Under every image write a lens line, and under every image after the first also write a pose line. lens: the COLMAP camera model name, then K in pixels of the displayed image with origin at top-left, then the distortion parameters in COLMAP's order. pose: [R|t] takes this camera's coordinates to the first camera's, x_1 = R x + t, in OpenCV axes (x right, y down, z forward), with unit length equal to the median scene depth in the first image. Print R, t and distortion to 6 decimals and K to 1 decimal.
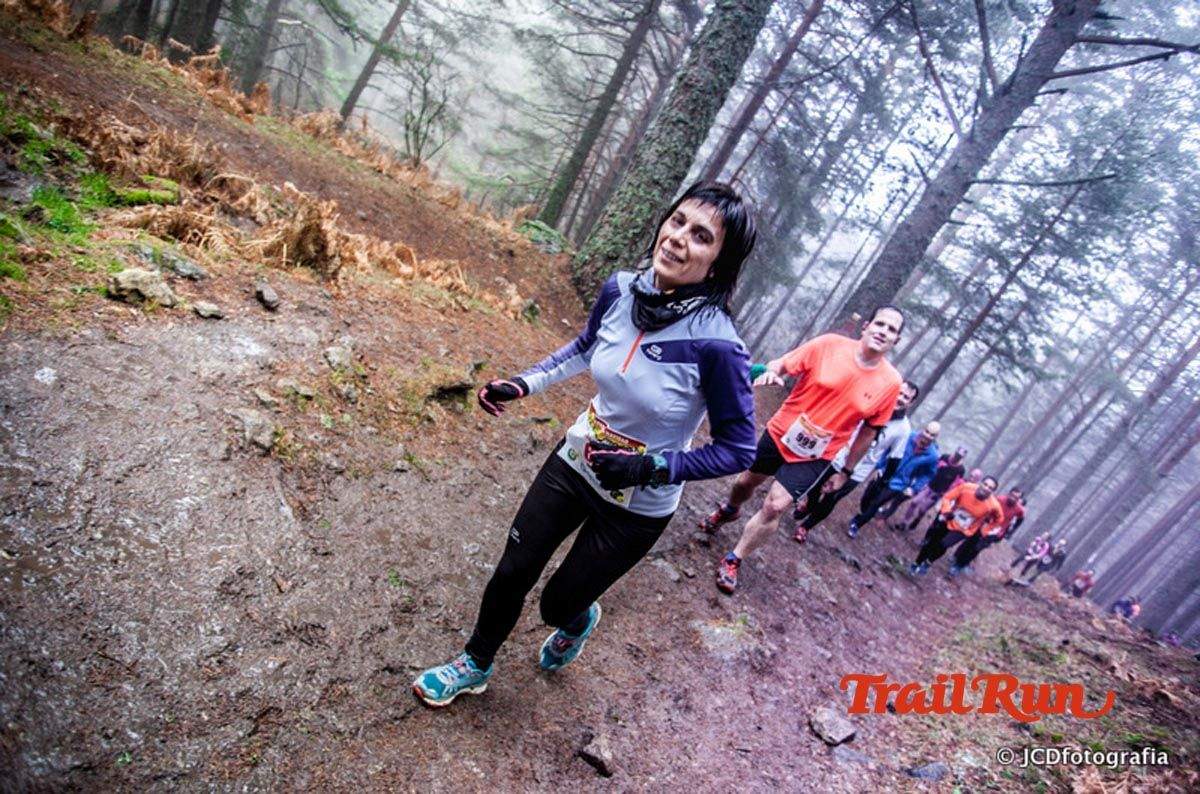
lens RADIAL K [[734.1, 0, 609.0], [0, 734.1, 402.9], [0, 0, 1]] dist [-0.096430, 0.055624]
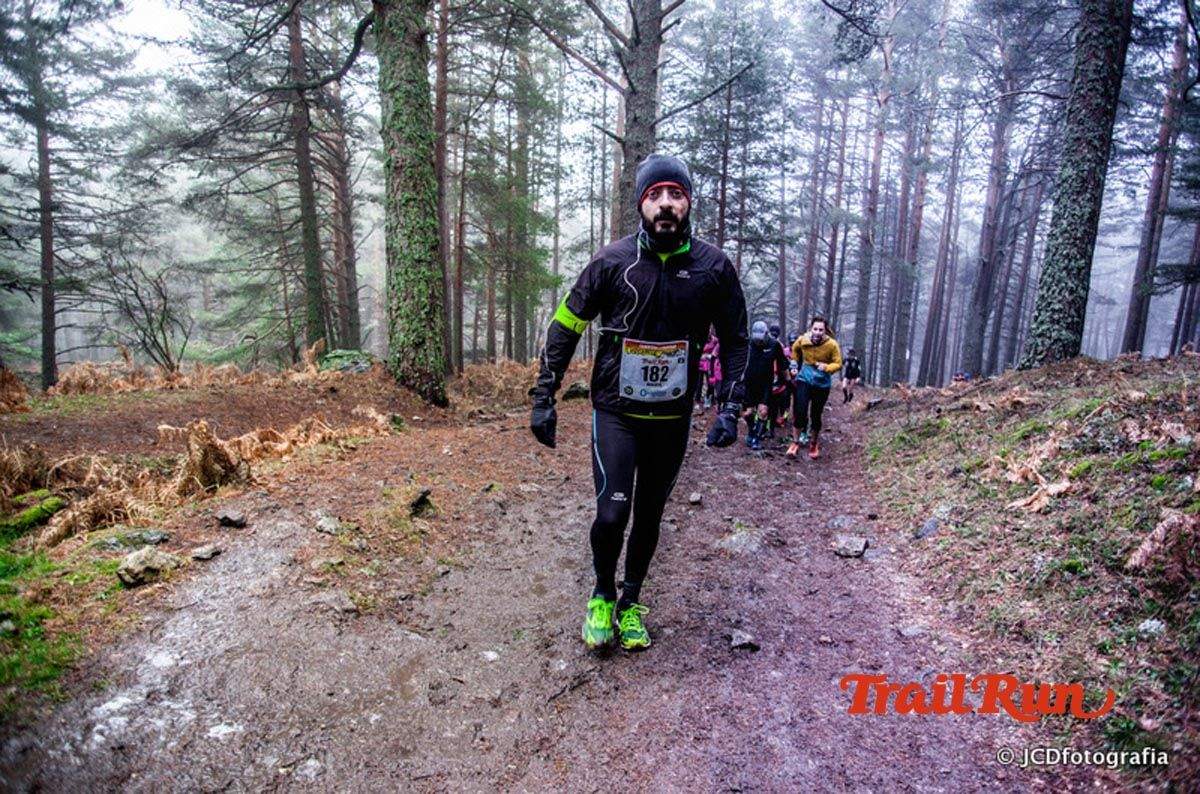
lens RADIAL K [[736.8, 0, 607.1], [0, 736.8, 404.3], [0, 0, 1]] dist [-0.096168, 0.057645]
pose [[0.815303, -0.529227, 0.234948, -0.097790], [0.539490, 0.841657, 0.023749, -0.008896], [-0.210314, 0.107390, 0.971718, -0.084232]]
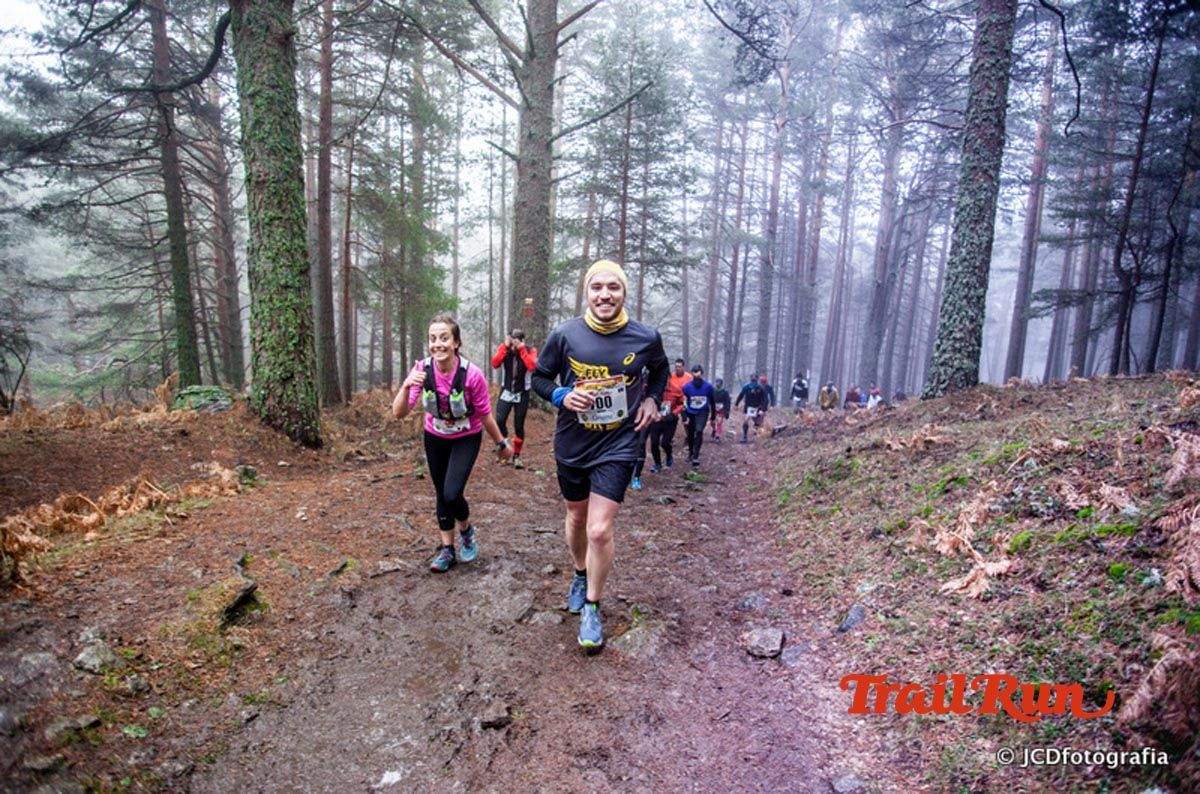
lens RADIAL K [[734.1, 0, 609.0], [0, 734.1, 402.9], [0, 0, 1]] dist [-0.096430, 0.055624]
pose [[0.770461, -0.533436, 0.349050, -0.025448], [0.544827, 0.835284, 0.073921, -0.023868], [-0.330988, 0.133218, 0.934184, 0.012249]]
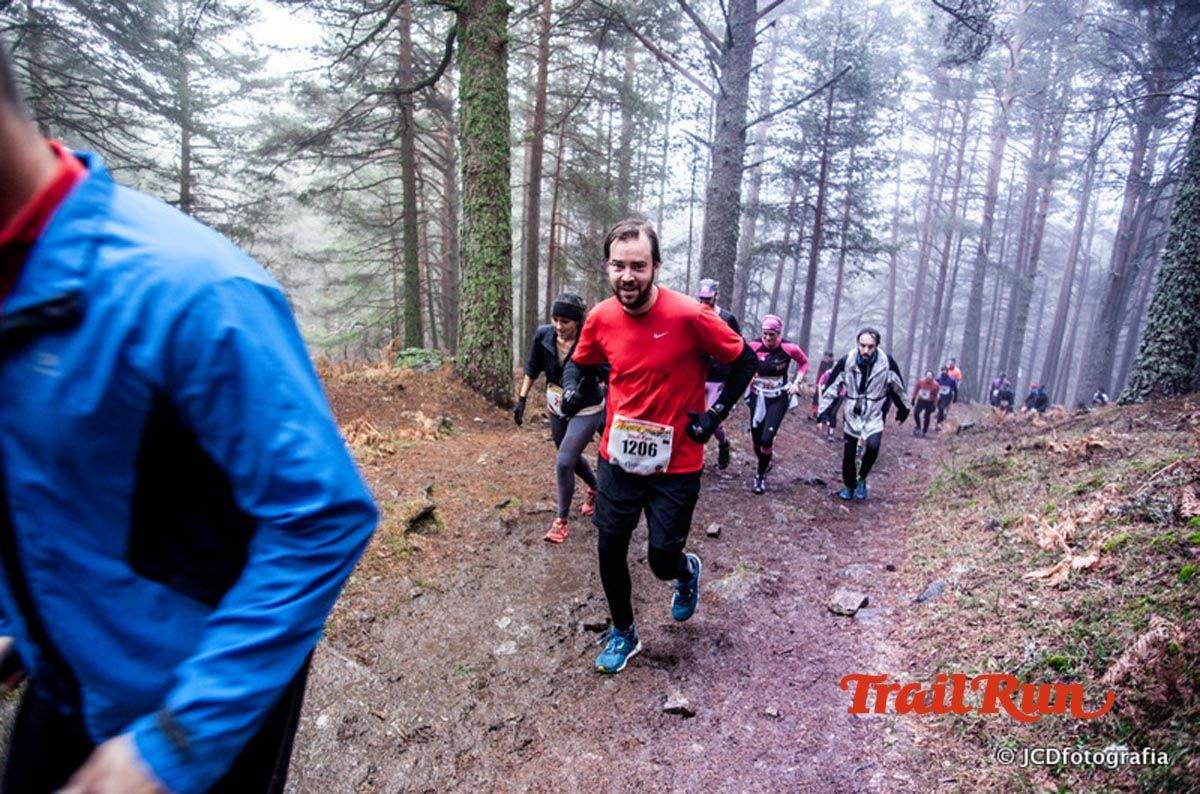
lens RADIAL K [[736.2, 0, 608.5], [0, 736.2, 401.2], [0, 0, 1]] dist [-0.097280, 0.057714]
pose [[0.868534, -0.482801, 0.112033, -0.001751], [0.490078, 0.870315, -0.048742, 0.013652], [-0.073972, 0.097239, 0.992508, -0.089228]]
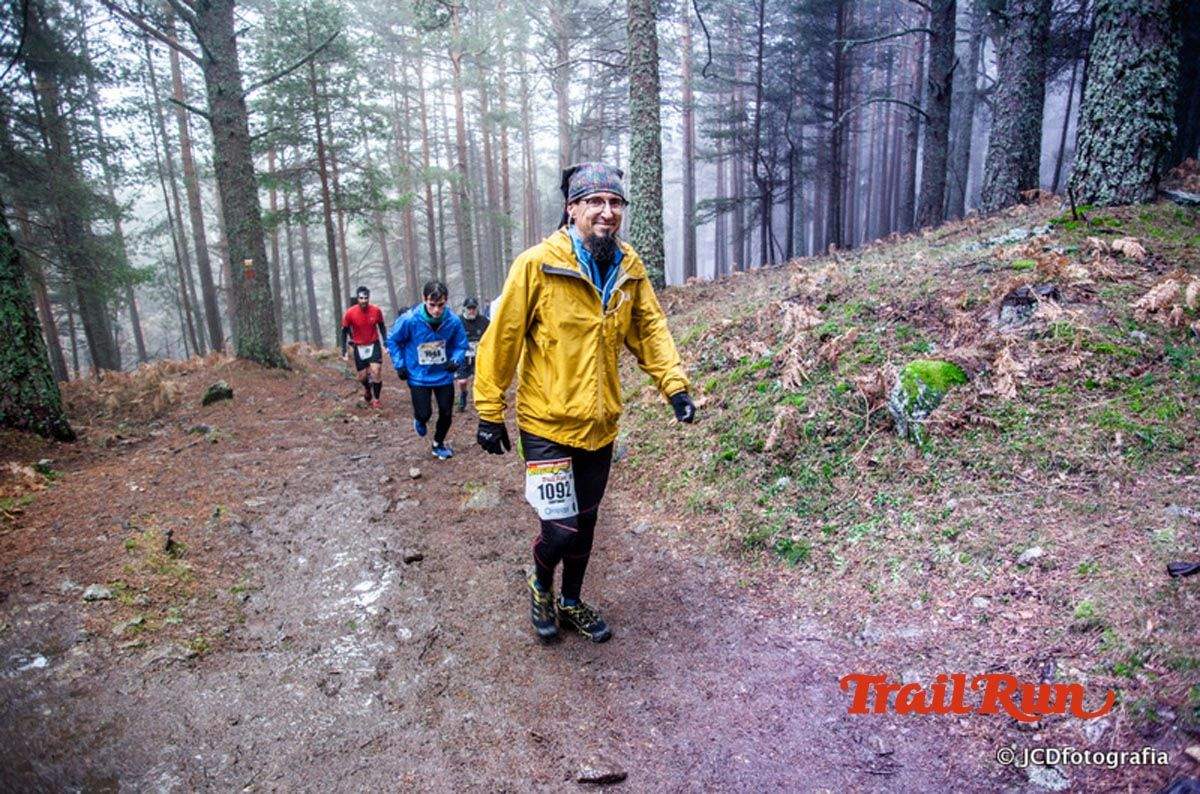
lens RADIAL K [[738.8, 0, 611.4], [0, 738.8, 403.8], [0, 0, 1]] dist [-0.097084, 0.053849]
pose [[0.487875, -0.683995, 0.542337, -0.194016], [0.588575, 0.716583, 0.374285, -0.104820], [-0.644638, 0.136602, 0.752185, -0.146144]]
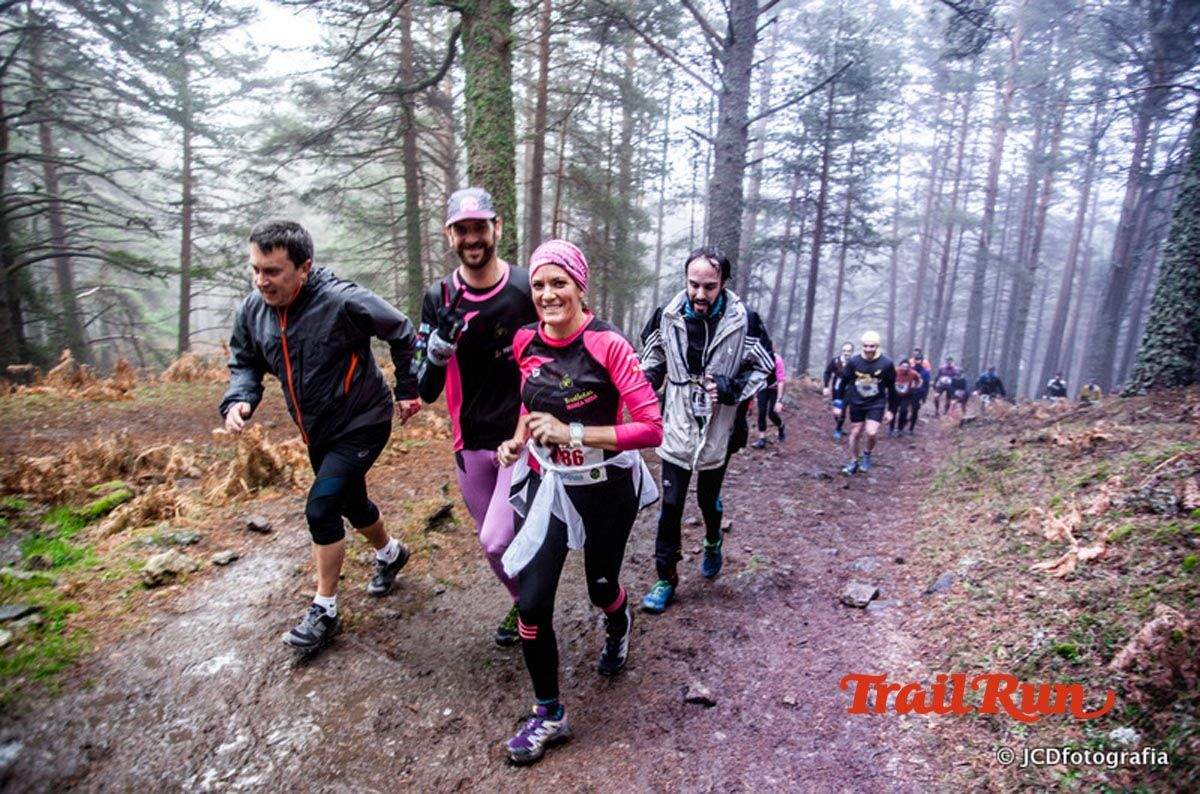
lens RADIAL K [[736.4, 0, 609.1], [0, 736.4, 402.6], [0, 0, 1]] dist [-0.096195, 0.057770]
pose [[0.863771, -0.492321, 0.107330, -0.011731], [0.498671, 0.865779, -0.041887, 0.005534], [-0.072302, 0.089703, 0.993341, -0.102348]]
